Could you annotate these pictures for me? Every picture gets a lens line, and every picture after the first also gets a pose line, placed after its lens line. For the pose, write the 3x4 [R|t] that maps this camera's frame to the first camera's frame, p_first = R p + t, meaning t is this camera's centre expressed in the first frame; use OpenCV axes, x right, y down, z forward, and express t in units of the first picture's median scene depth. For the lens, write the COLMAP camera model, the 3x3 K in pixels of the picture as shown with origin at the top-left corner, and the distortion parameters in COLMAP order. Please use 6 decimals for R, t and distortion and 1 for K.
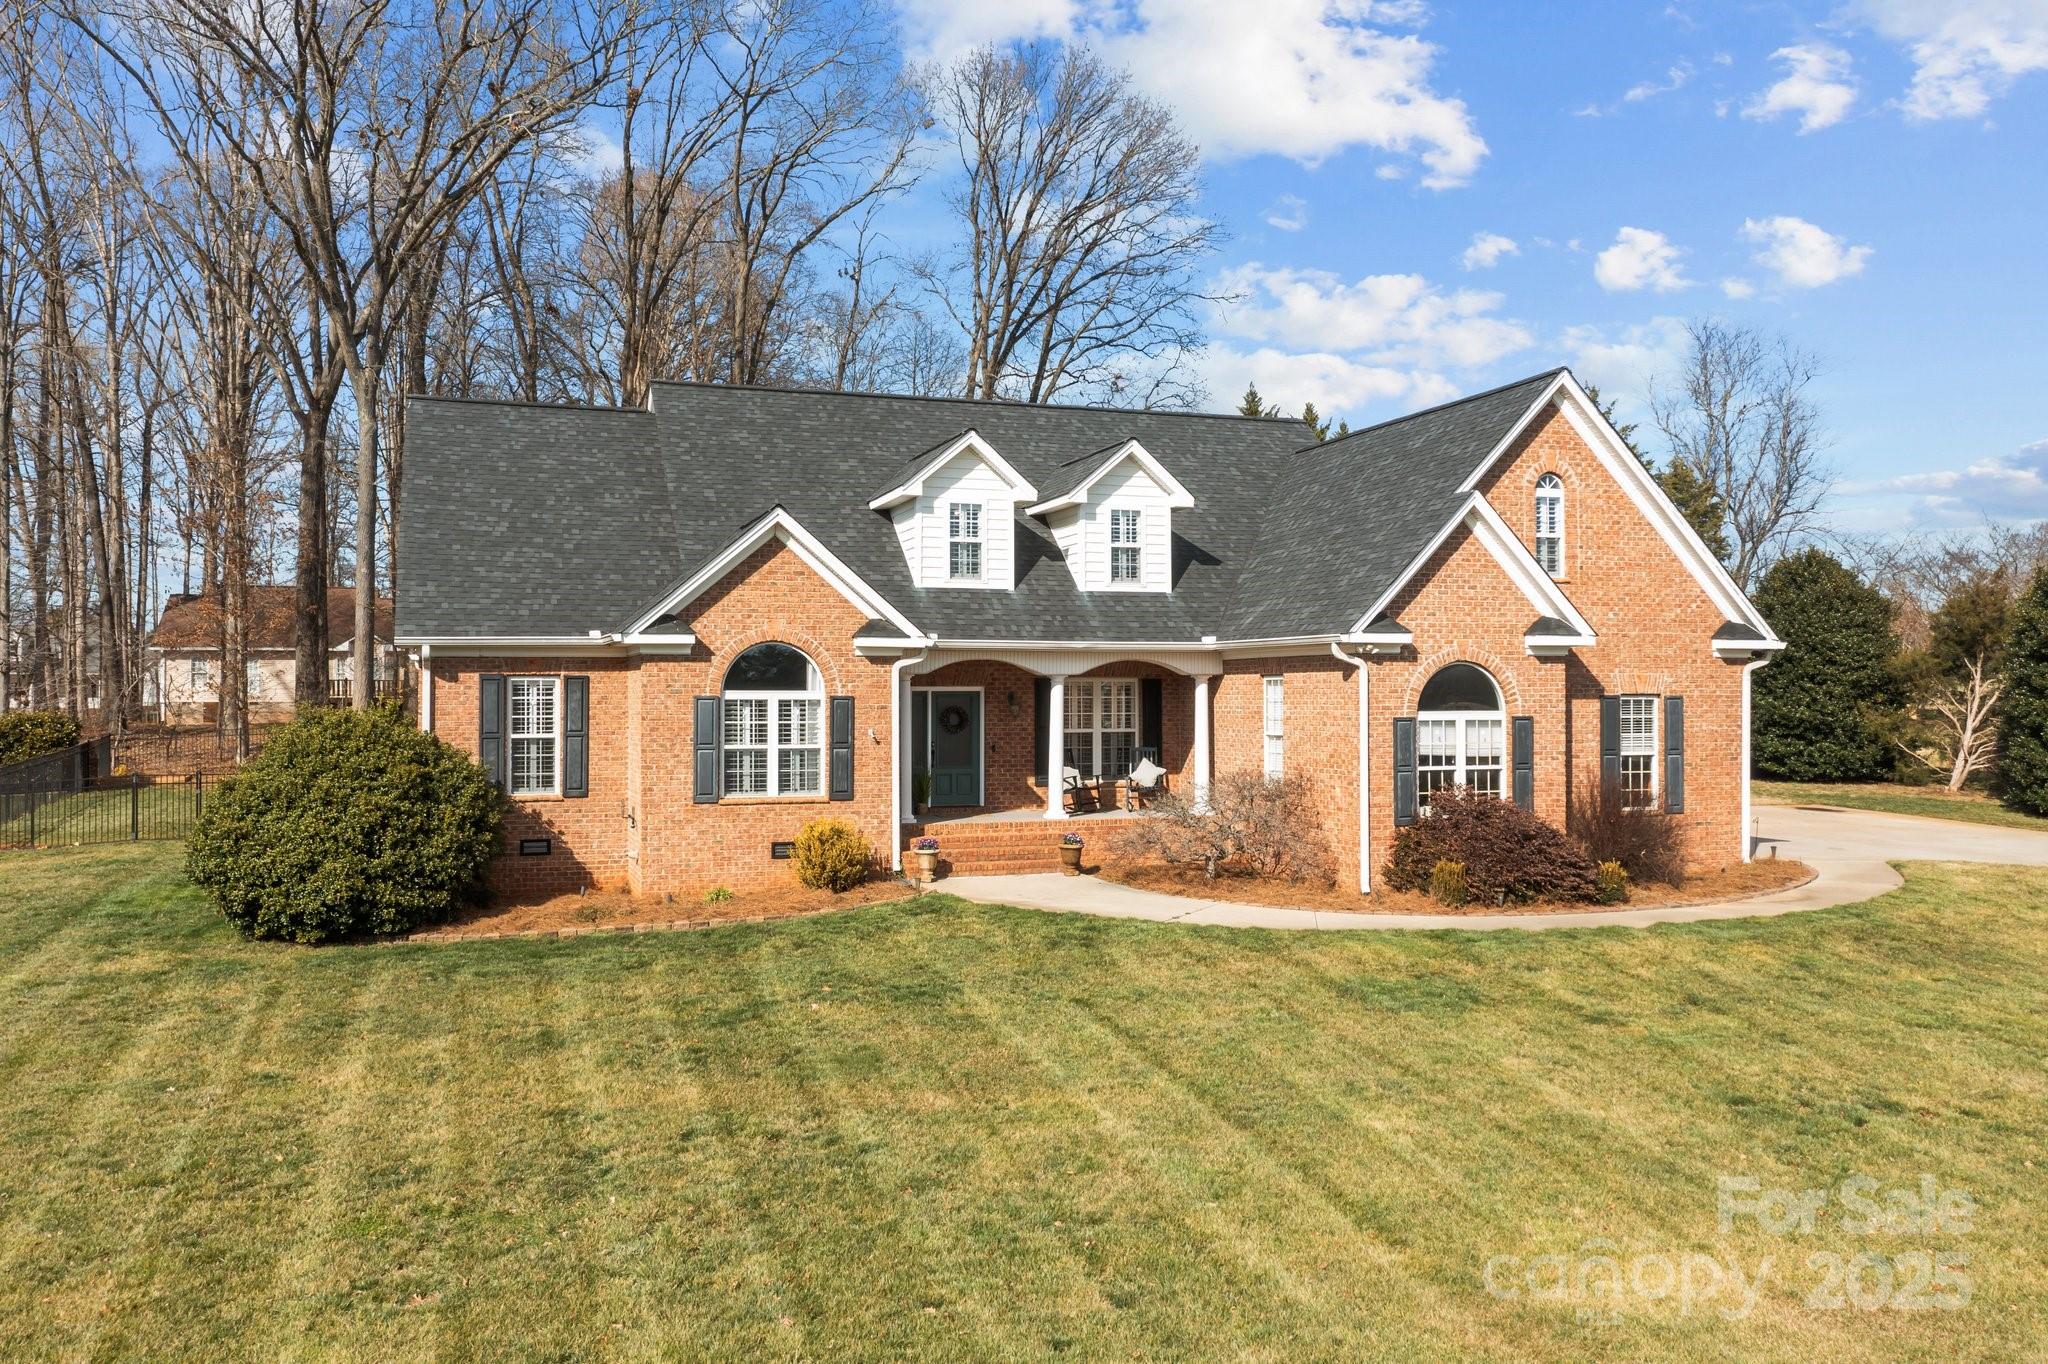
lens RADIAL K [[1606.0, 0, 1024.0], [0, 1606.0, 682.0], [0, 0, 1]] dist [-0.012480, 0.001550]
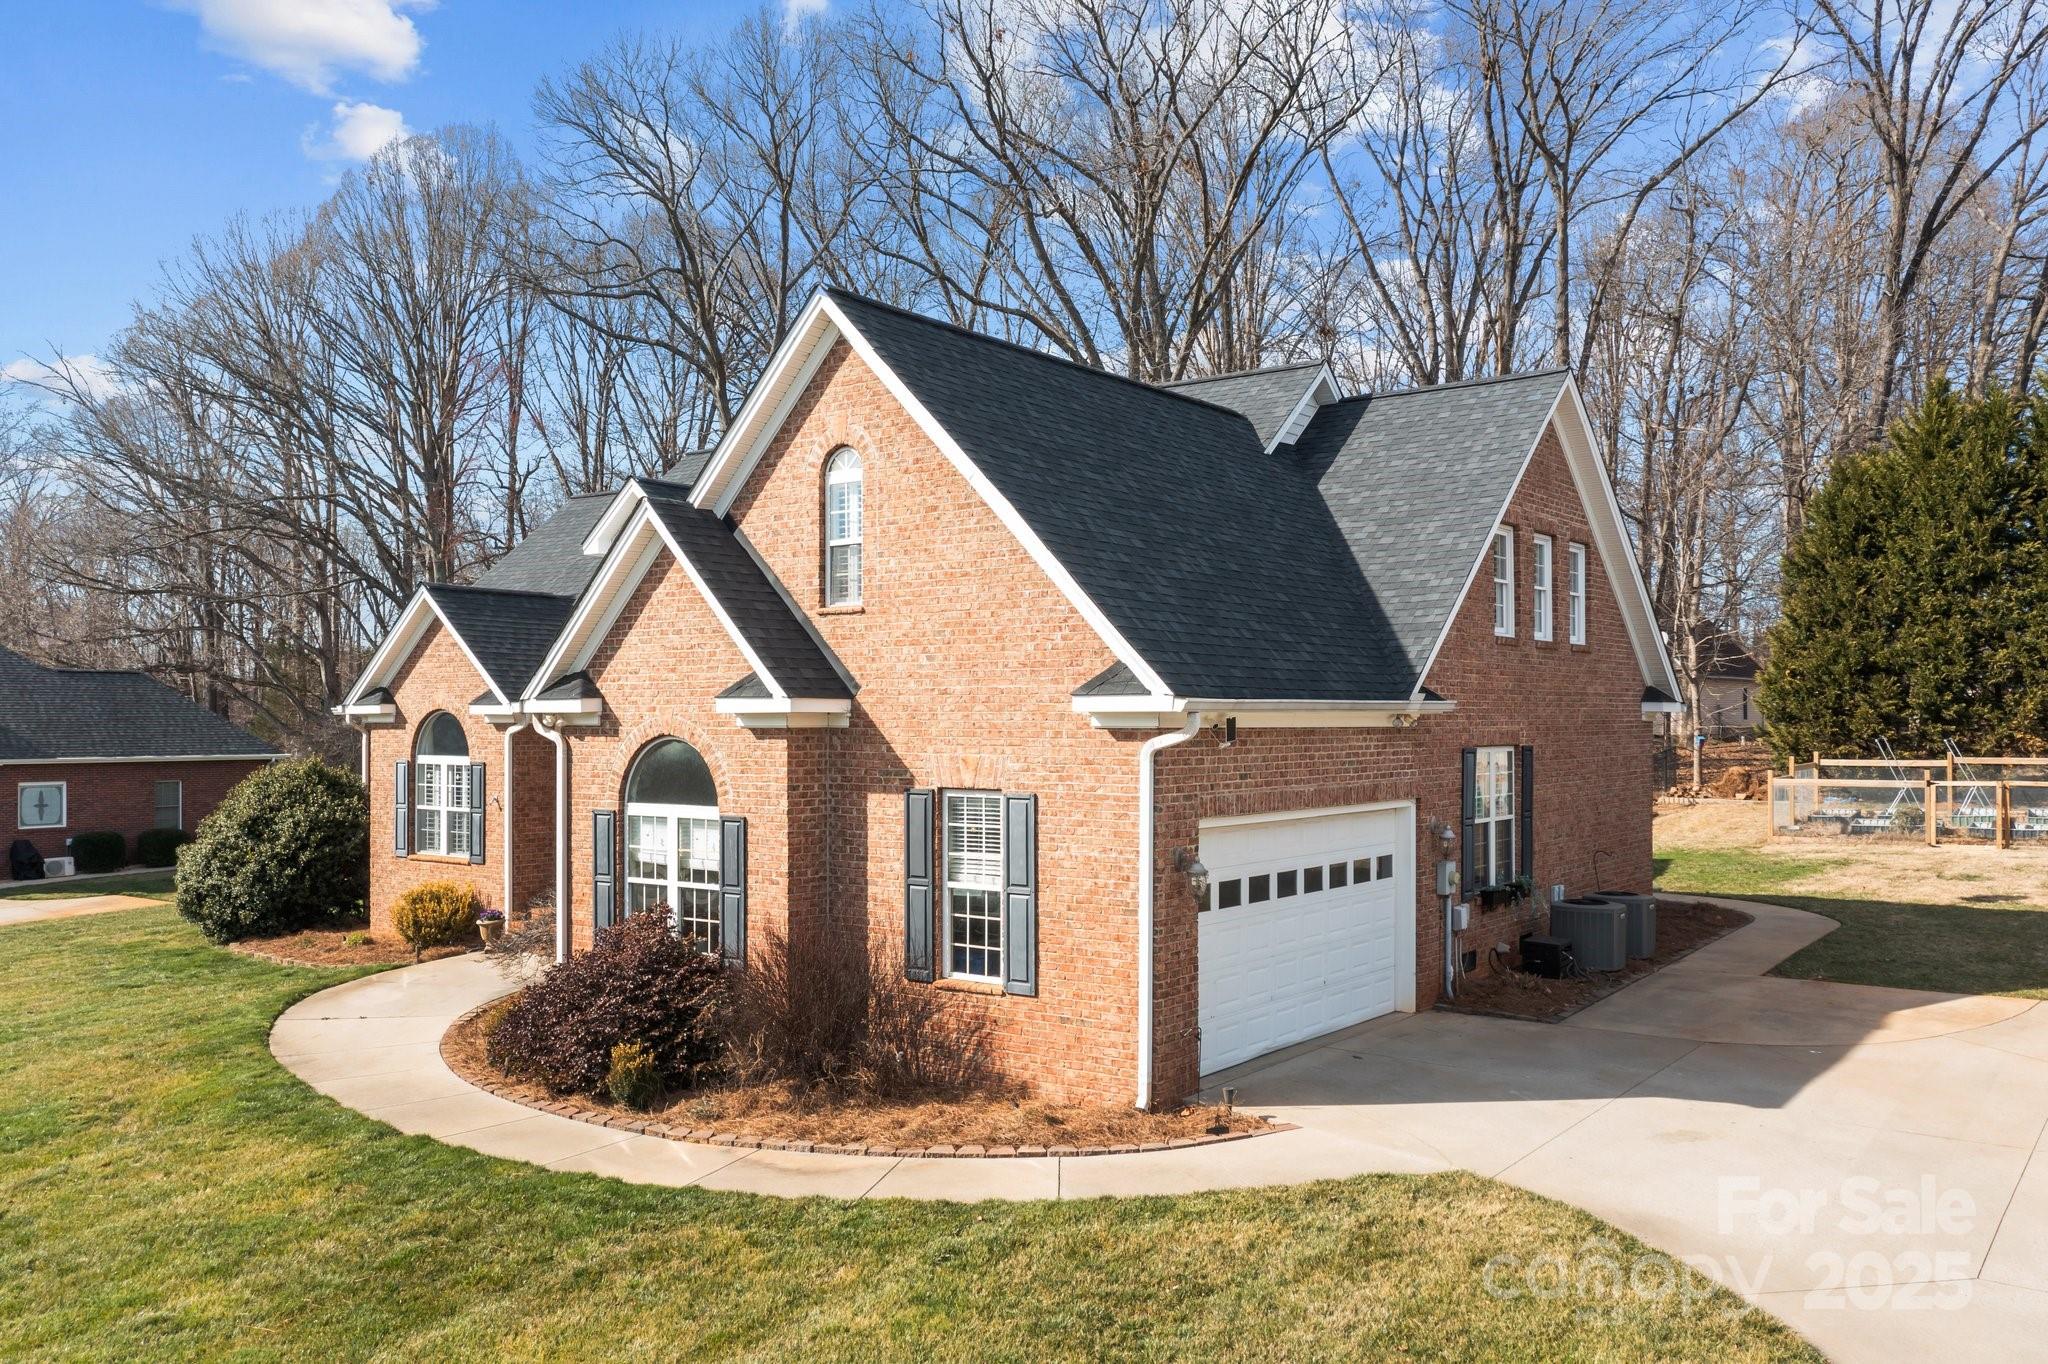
lens RADIAL K [[1628.8, 0, 1027.9], [0, 1628.8, 710.1], [0, 0, 1]] dist [-0.001668, 0.000701]
pose [[0.562621, -0.002727, -0.826710, 0.953577], [0.007638, 0.999969, 0.001900, -0.024160], [0.826679, -0.007383, 0.562625, 0.712610]]
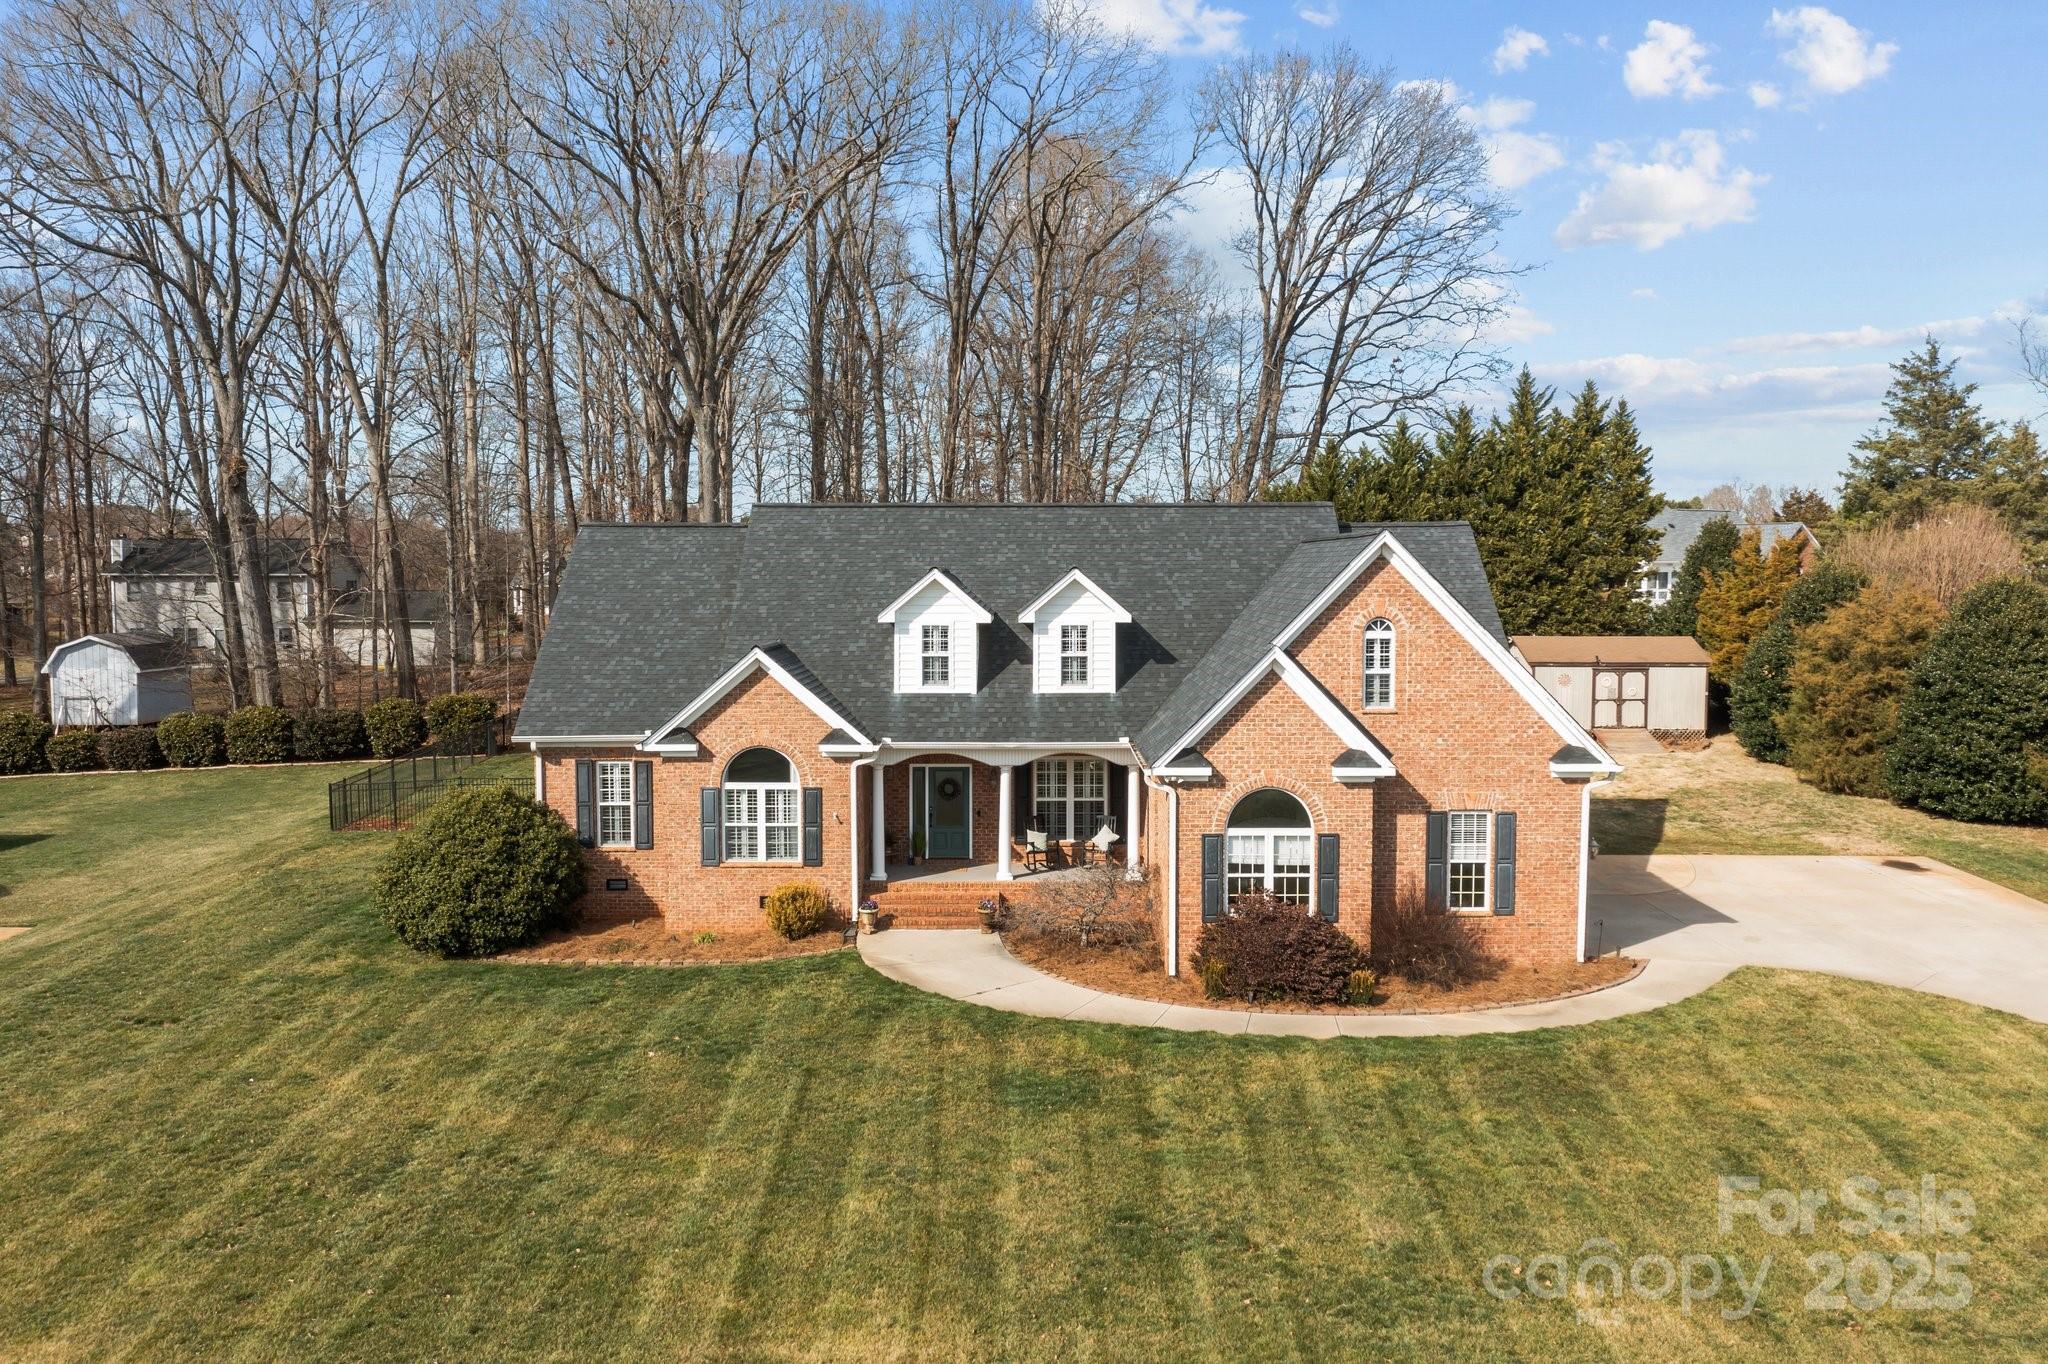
lens RADIAL K [[1606.0, 0, 1024.0], [0, 1606.0, 682.0], [0, 0, 1]] dist [-0.012480, 0.001550]
pose [[0.943308, 0.024314, -0.331028, 0.485922], [0.002590, 0.996744, 0.080592, -0.183985], [0.331910, -0.076880, 0.940173, -0.168812]]
